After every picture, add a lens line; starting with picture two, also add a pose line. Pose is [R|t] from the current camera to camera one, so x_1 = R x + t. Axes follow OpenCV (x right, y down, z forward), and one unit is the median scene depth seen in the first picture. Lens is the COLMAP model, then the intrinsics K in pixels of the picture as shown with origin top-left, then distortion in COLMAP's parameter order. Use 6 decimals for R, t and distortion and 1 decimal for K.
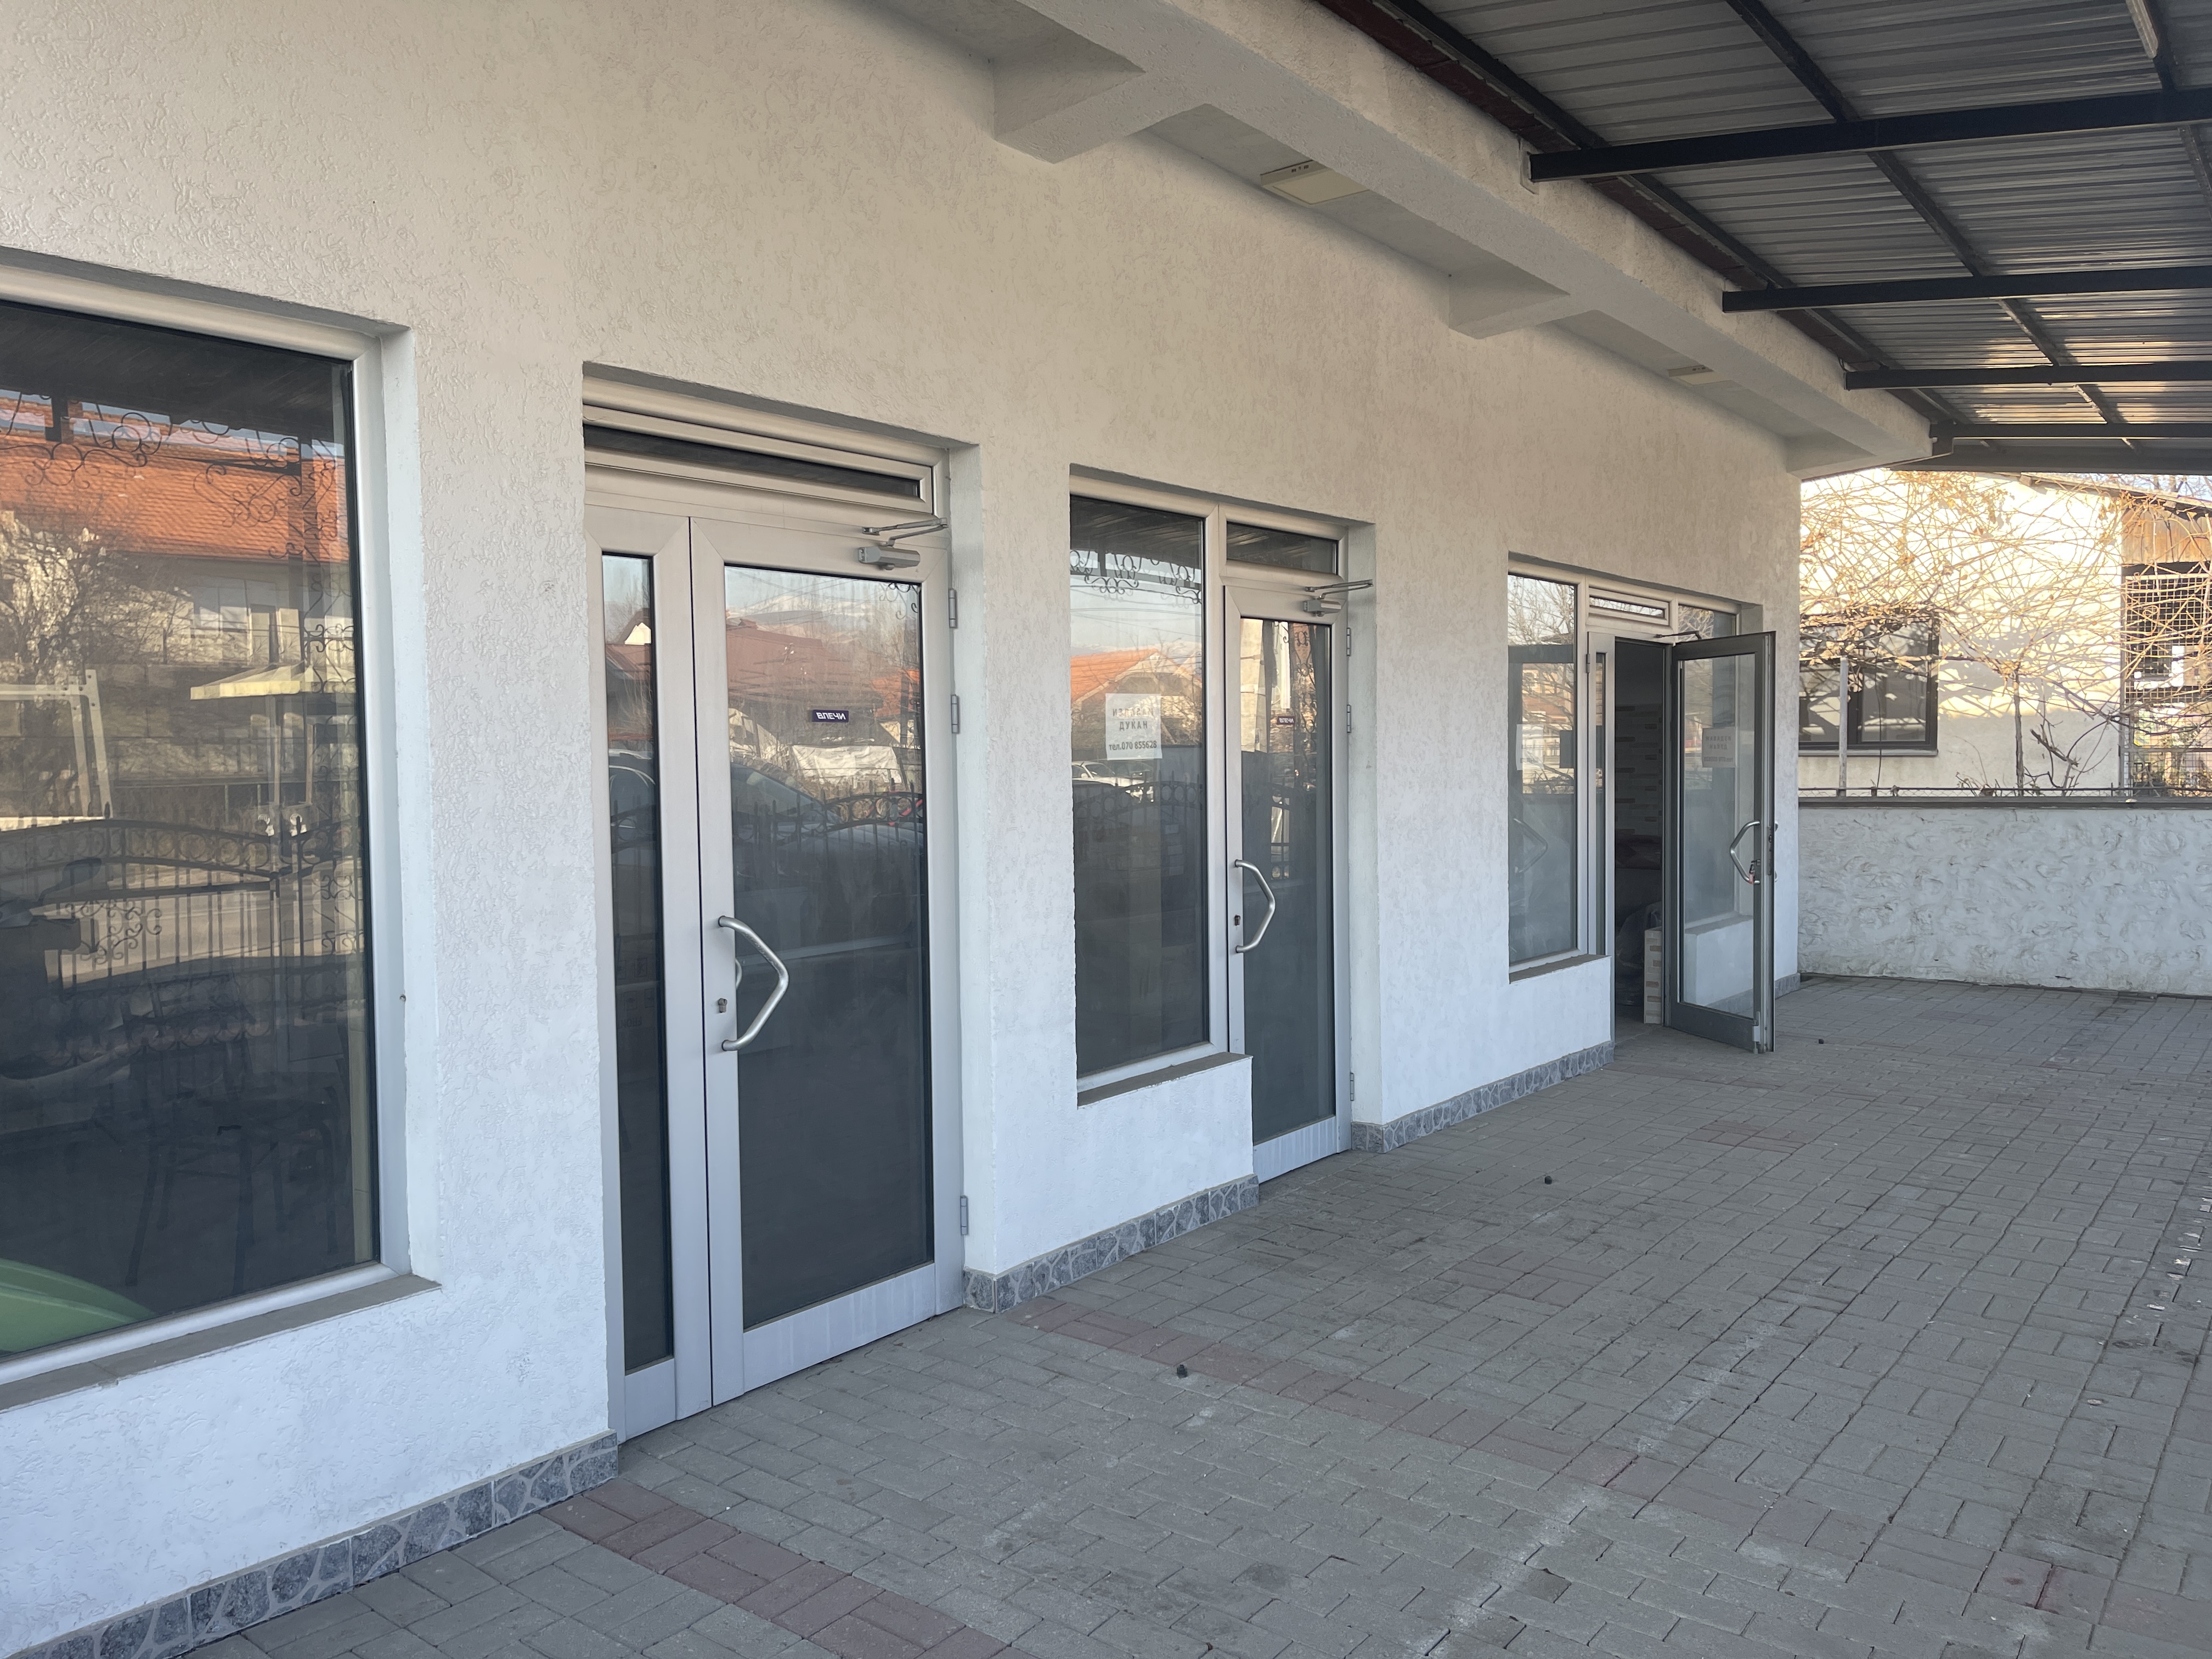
lens RADIAL K [[1664.2, 0, 1106.0], [0, 1664.2, 829.5], [0, 0, 1]] dist [0.073574, -0.102651]
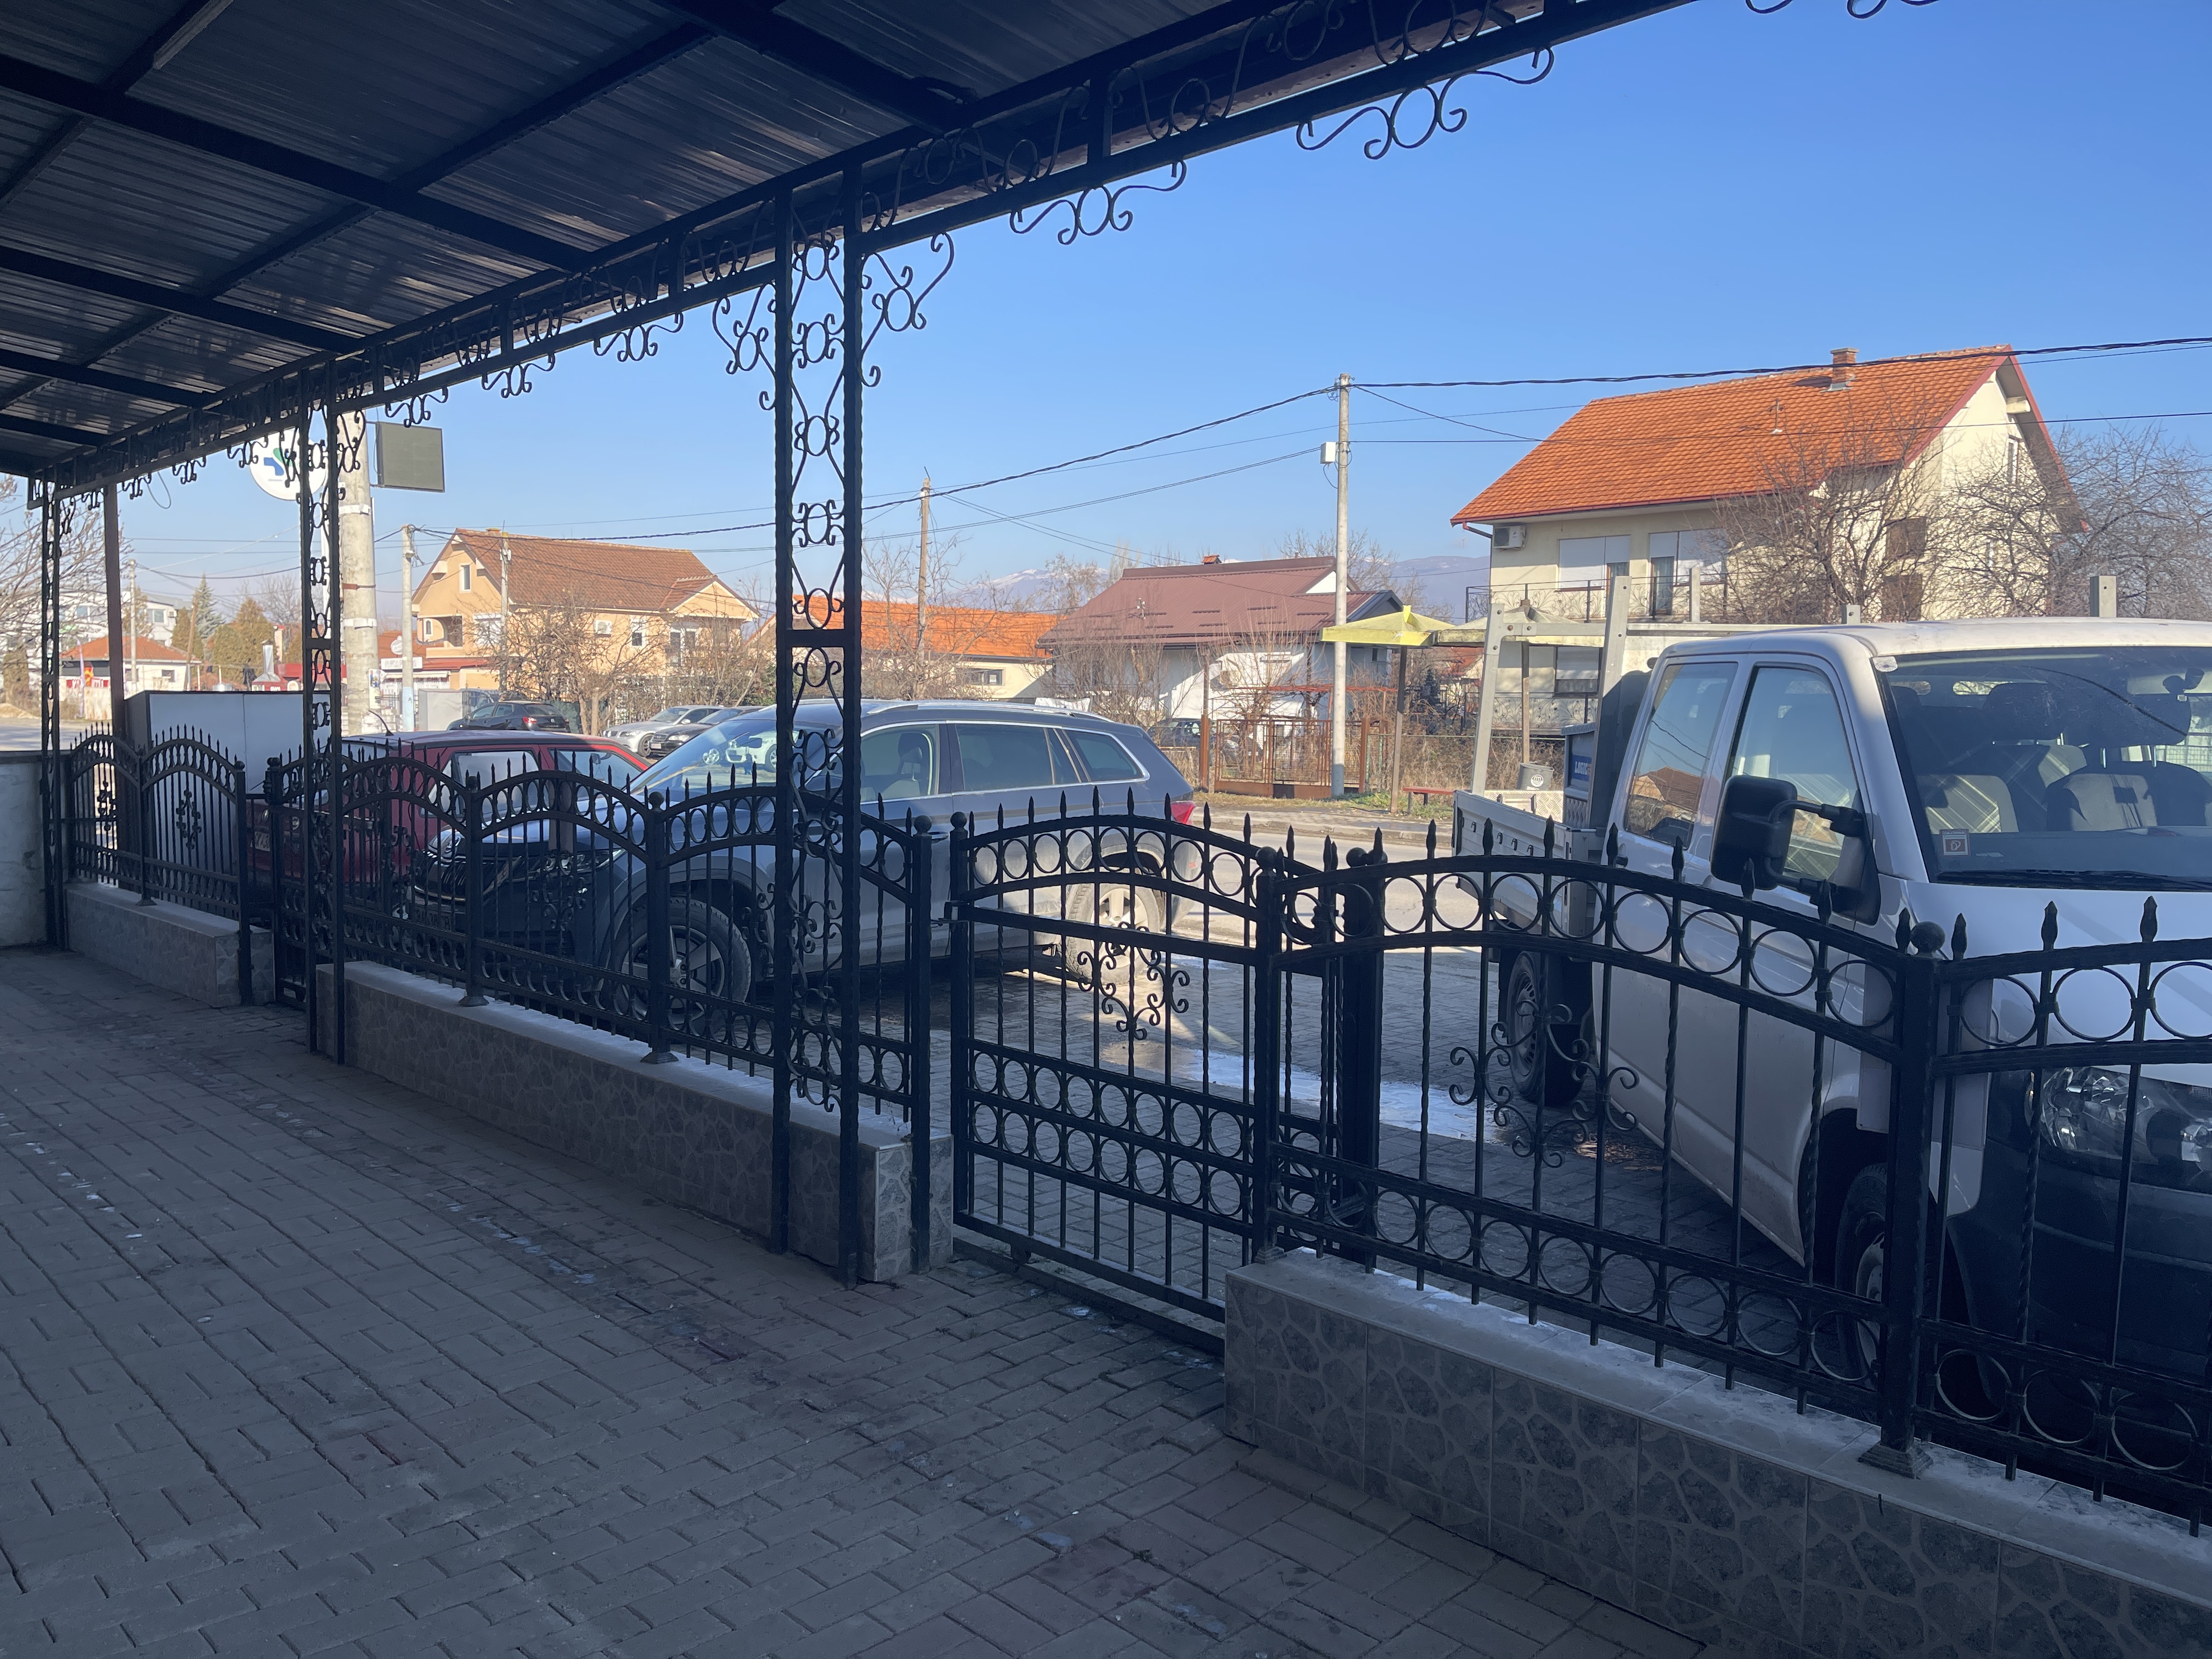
lens RADIAL K [[1657.1, 0, 1100.2], [0, 1657.1, 846.2], [0, 0, 1]] dist [0.064817, -0.092456]
pose [[0.146090, -0.070264, 0.986773, -0.241244], [0.032665, 0.997273, 0.066176, -0.010323], [-0.988732, 0.022565, 0.147987, 0.171851]]
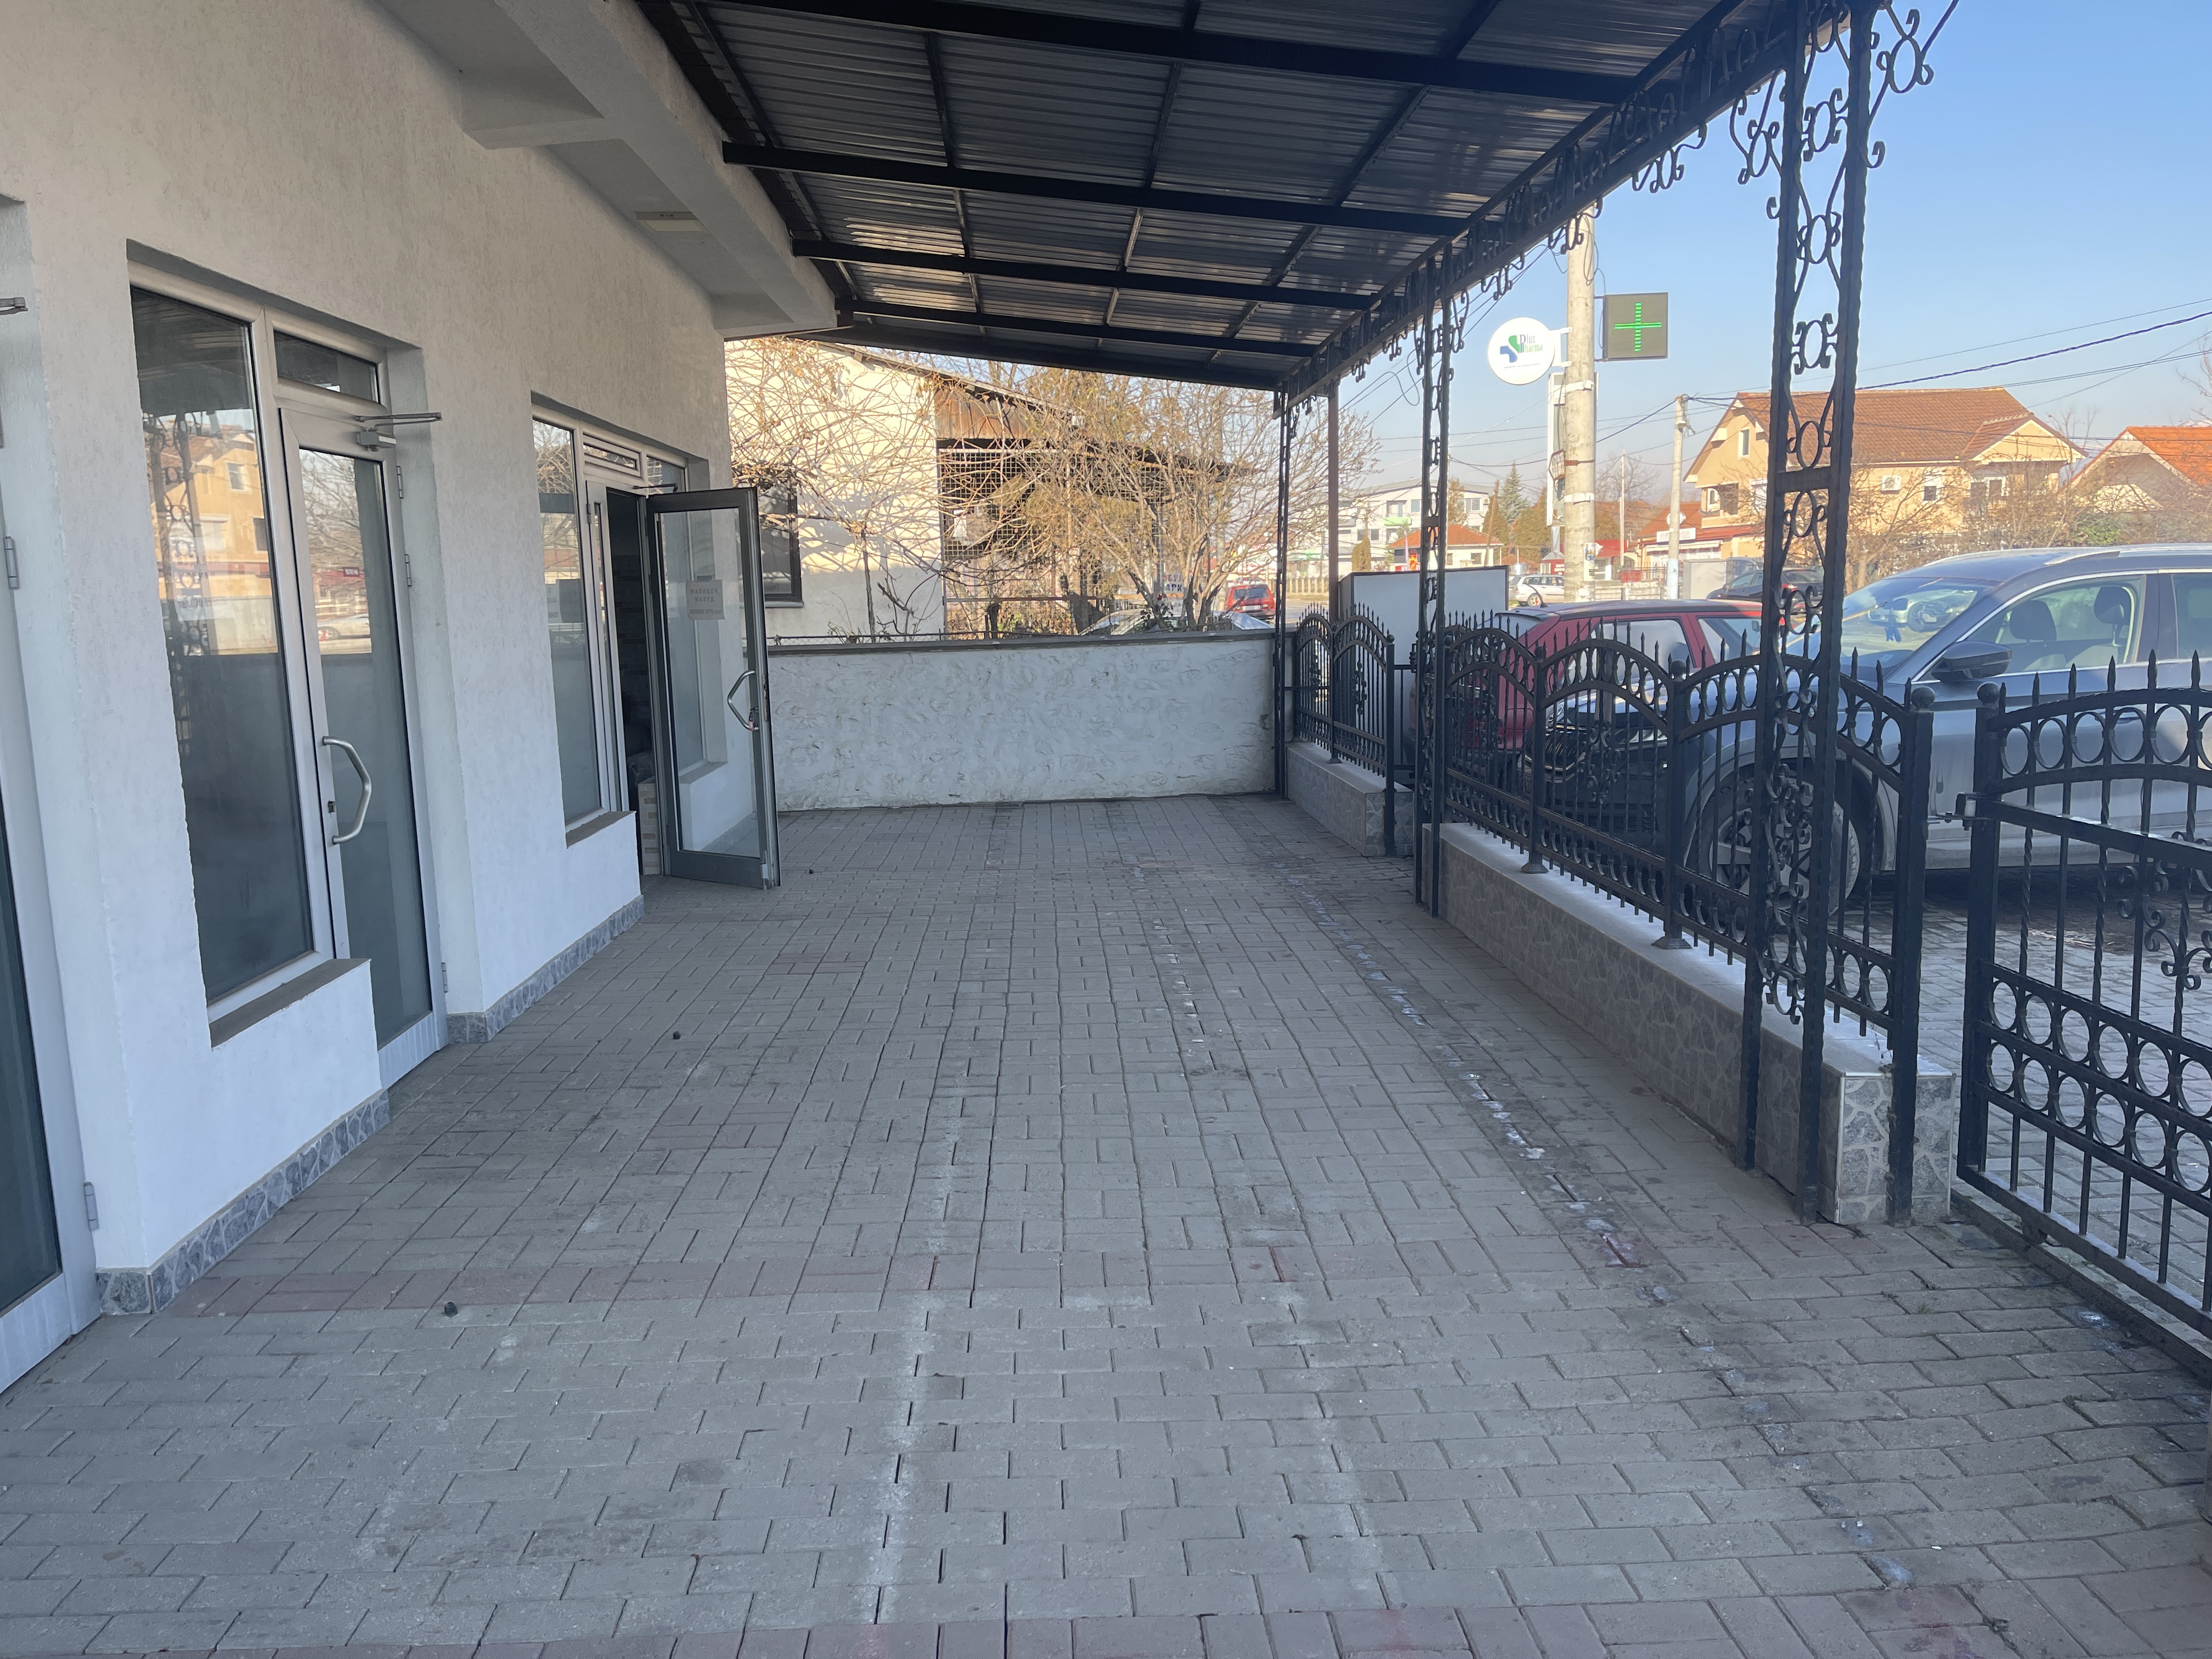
lens RADIAL K [[1657.1, 0, 1100.2], [0, 1657.1, 846.2], [0, 0, 1]] dist [0.064817, -0.092456]
pose [[0.769283, -0.107918, 0.629728, -0.150245], [0.047511, 0.992565, 0.112058, -0.003089], [-0.637139, -0.056285, 0.768691, 0.073851]]
